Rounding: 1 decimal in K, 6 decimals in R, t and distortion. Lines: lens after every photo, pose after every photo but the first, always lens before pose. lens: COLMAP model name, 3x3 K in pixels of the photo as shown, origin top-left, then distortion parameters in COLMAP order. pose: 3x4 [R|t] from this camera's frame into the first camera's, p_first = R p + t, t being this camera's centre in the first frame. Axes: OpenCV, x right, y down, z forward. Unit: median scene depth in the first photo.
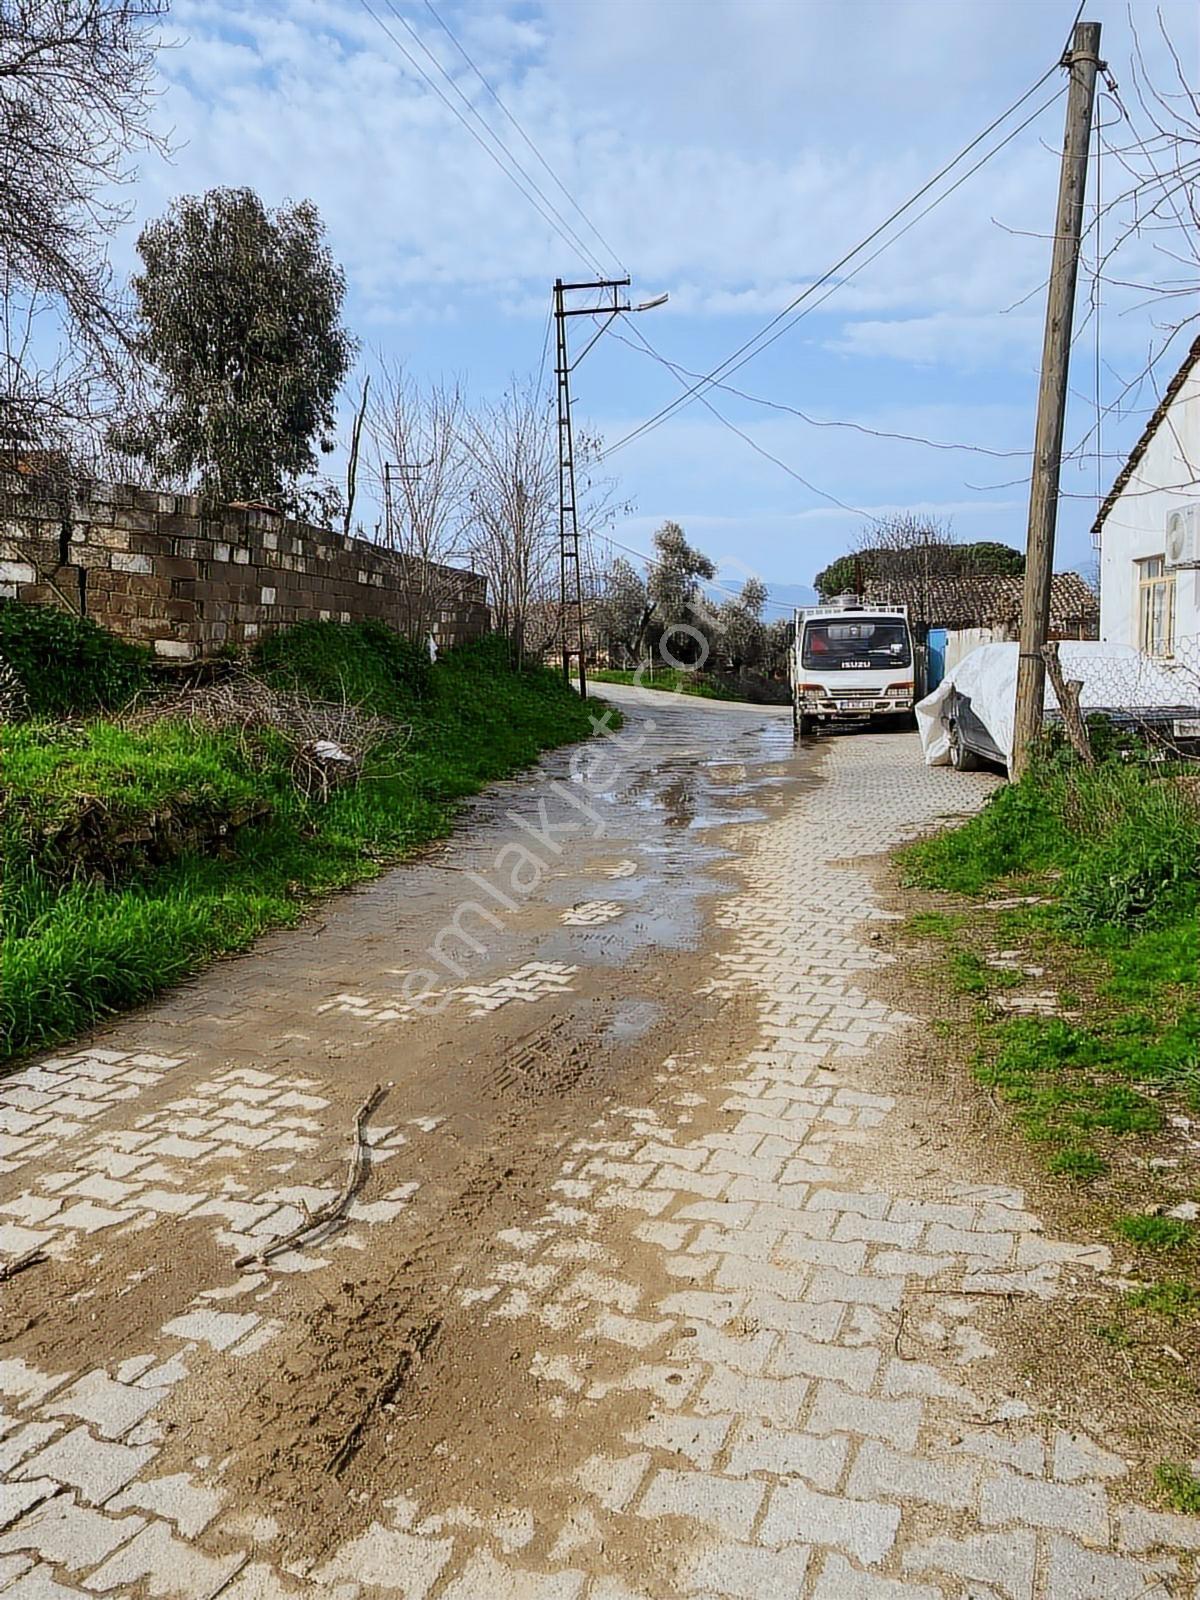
lens RADIAL K [[1149.2, 0, 593.8], [0, 1149.2, 812.2], [0, 0, 1]] dist [0.141530, -0.300786]
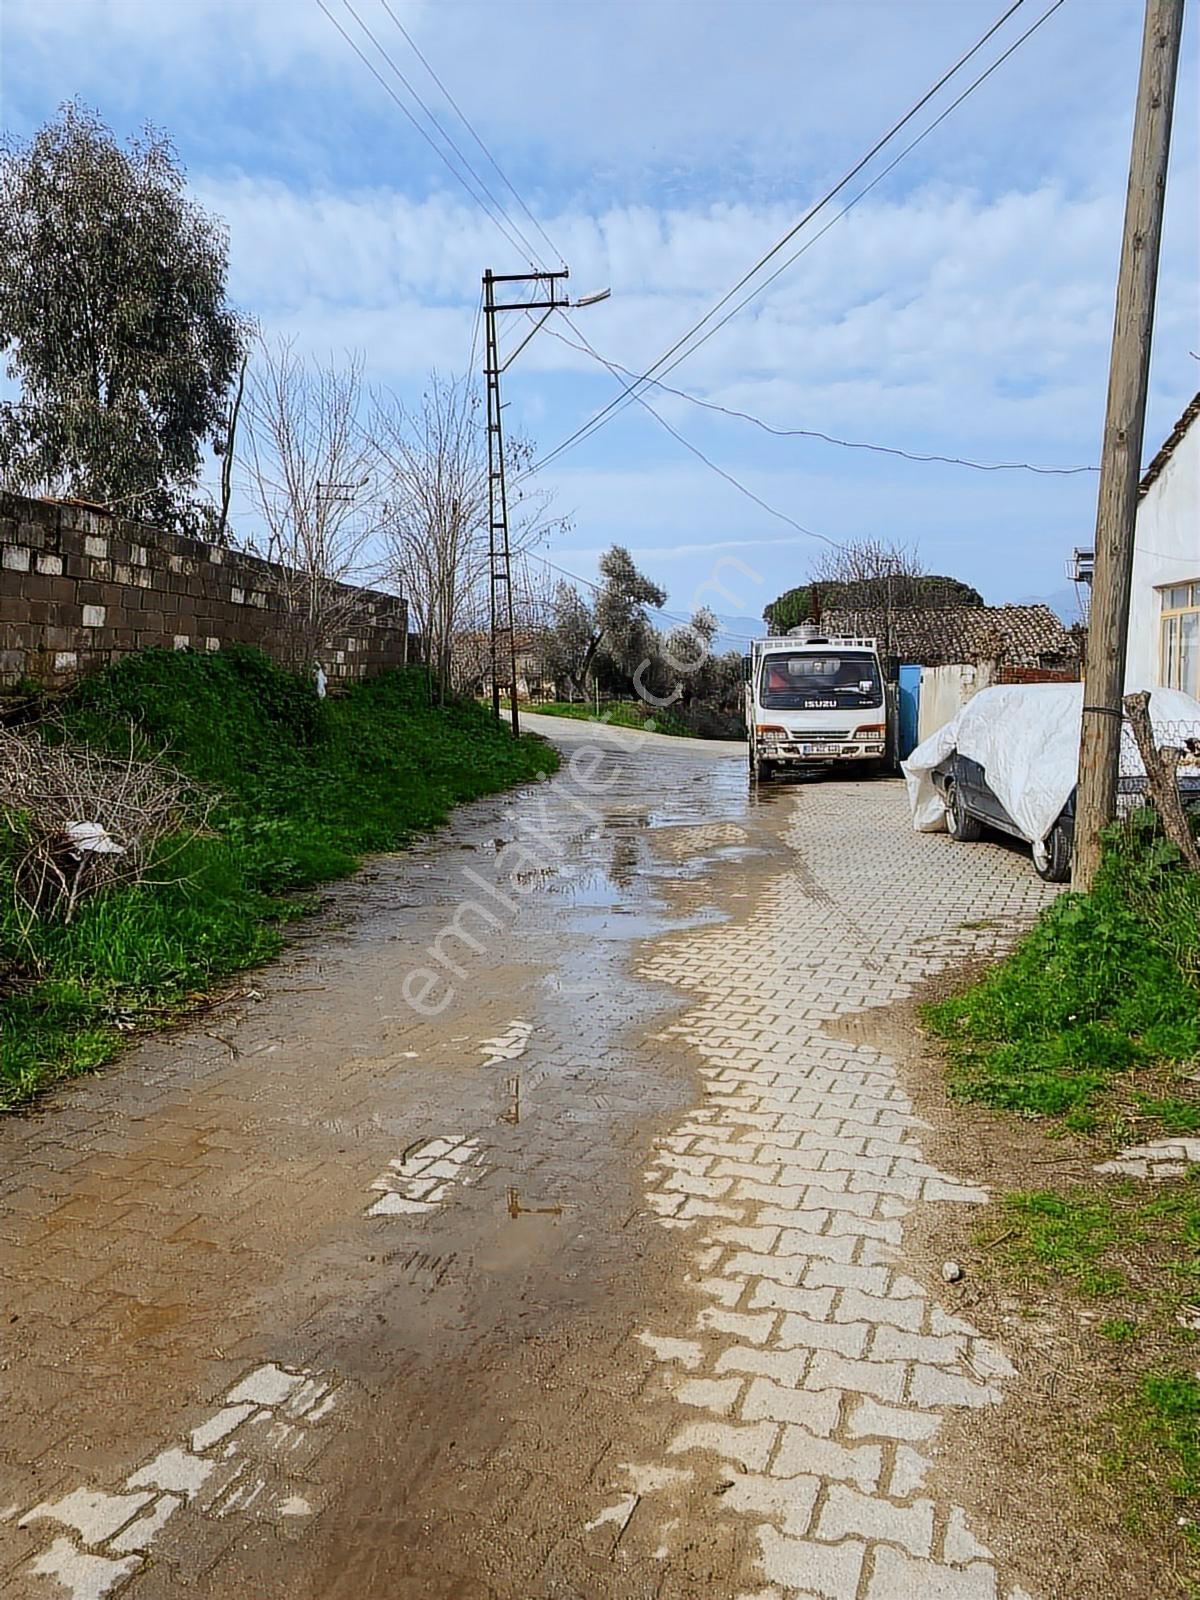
lens RADIAL K [[1149.2, 0, 593.8], [0, 1149.2, 812.2], [0, 0, 1]] dist [0.141530, -0.300786]
pose [[0.999089, 0.004253, 0.042459, 0.015865], [-0.003198, 0.999685, -0.024884, -0.022179], [-0.042551, 0.024725, 0.998788, 0.127423]]
